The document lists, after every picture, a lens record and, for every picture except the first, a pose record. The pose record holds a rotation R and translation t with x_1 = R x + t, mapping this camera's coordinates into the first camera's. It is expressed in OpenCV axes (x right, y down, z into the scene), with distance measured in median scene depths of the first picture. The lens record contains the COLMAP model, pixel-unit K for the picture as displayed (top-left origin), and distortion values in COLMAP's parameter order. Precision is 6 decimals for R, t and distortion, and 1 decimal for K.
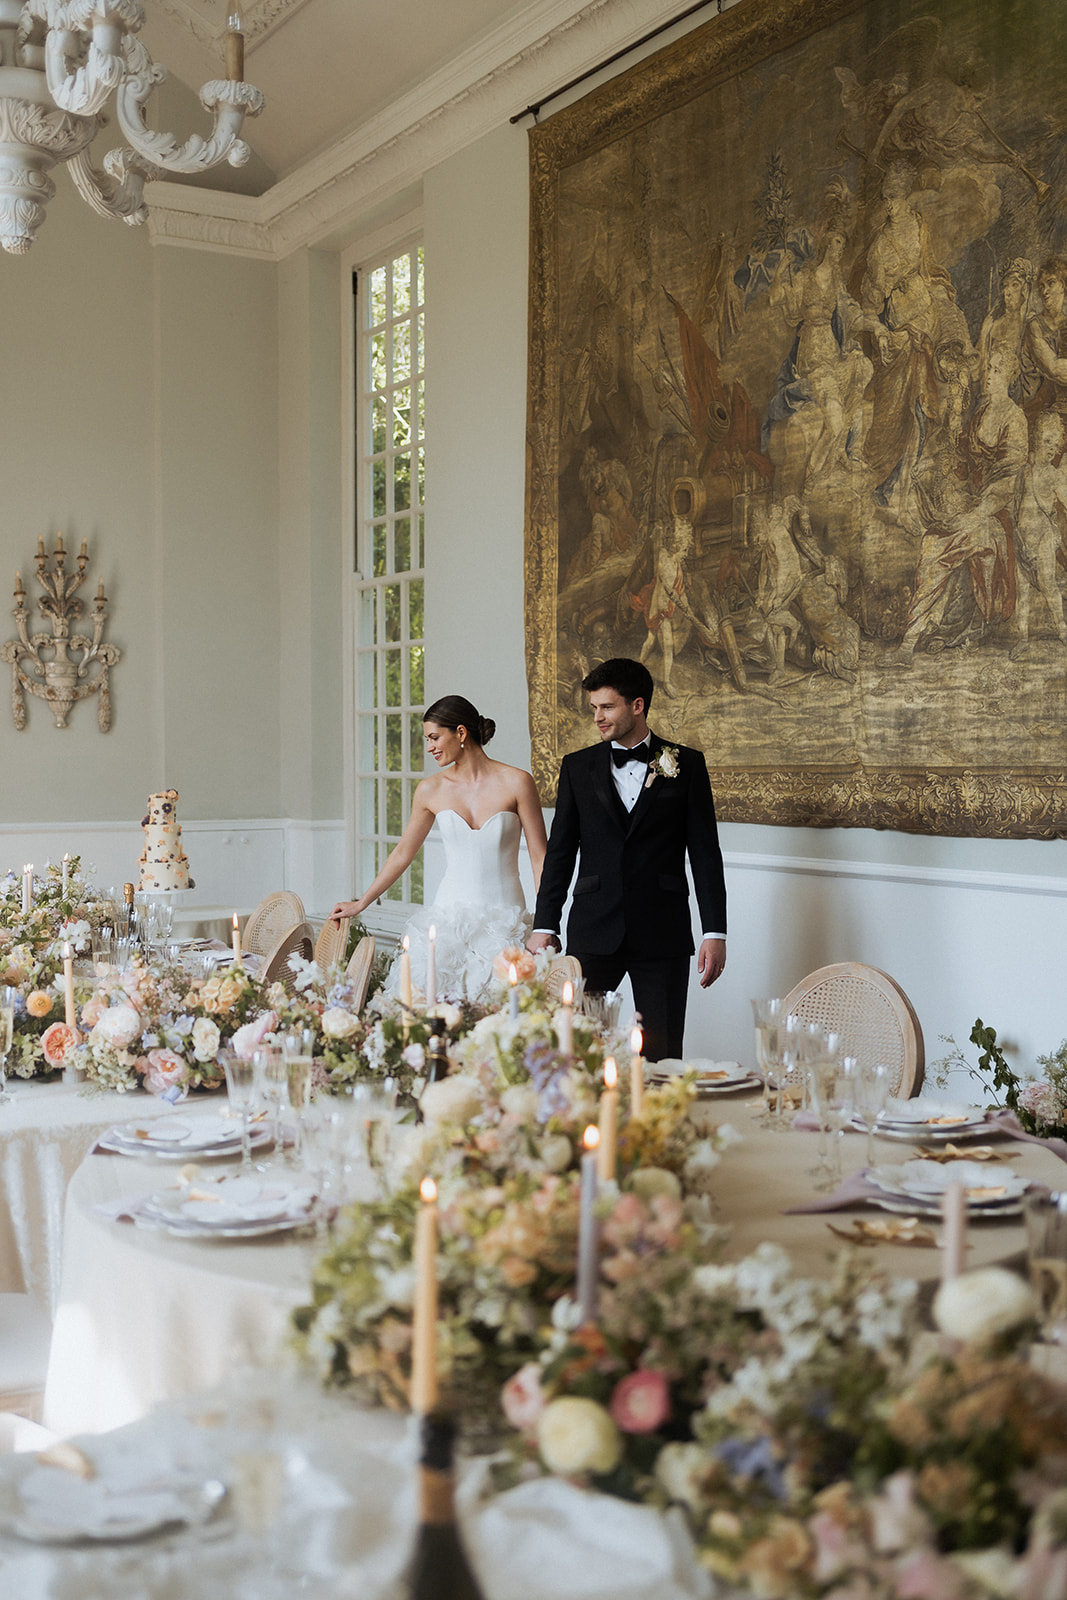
lens RADIAL K [[1749.4, 0, 527.2], [0, 1749.4, 754.1], [0, 0, 1]] dist [-0.025564, 0.012880]
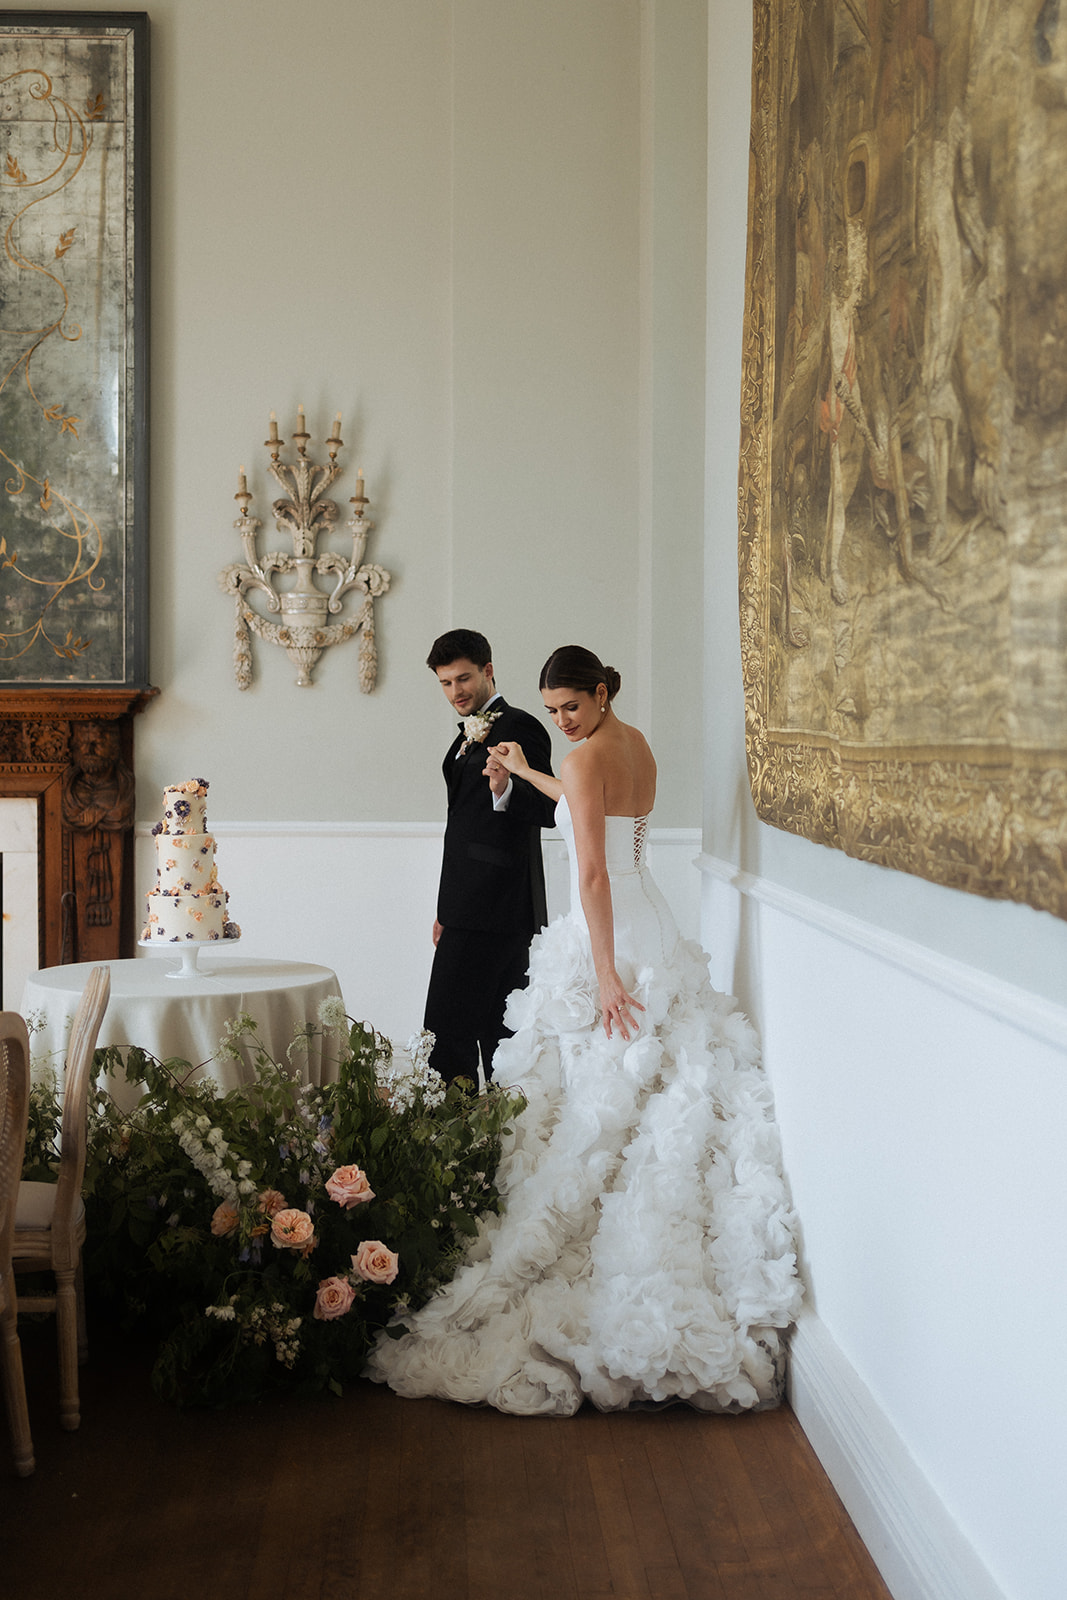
lens RADIAL K [[1982.7, 0, 532.5], [0, 1982.7, 721.0], [0, 0, 1]] dist [-0.017671, -0.003132]
pose [[0.880523, 0.000951, -0.474003, 0.233302], [-0.003481, 0.999984, -0.004461, 0.002398], [0.473991, 0.005578, 0.880512, 0.428297]]
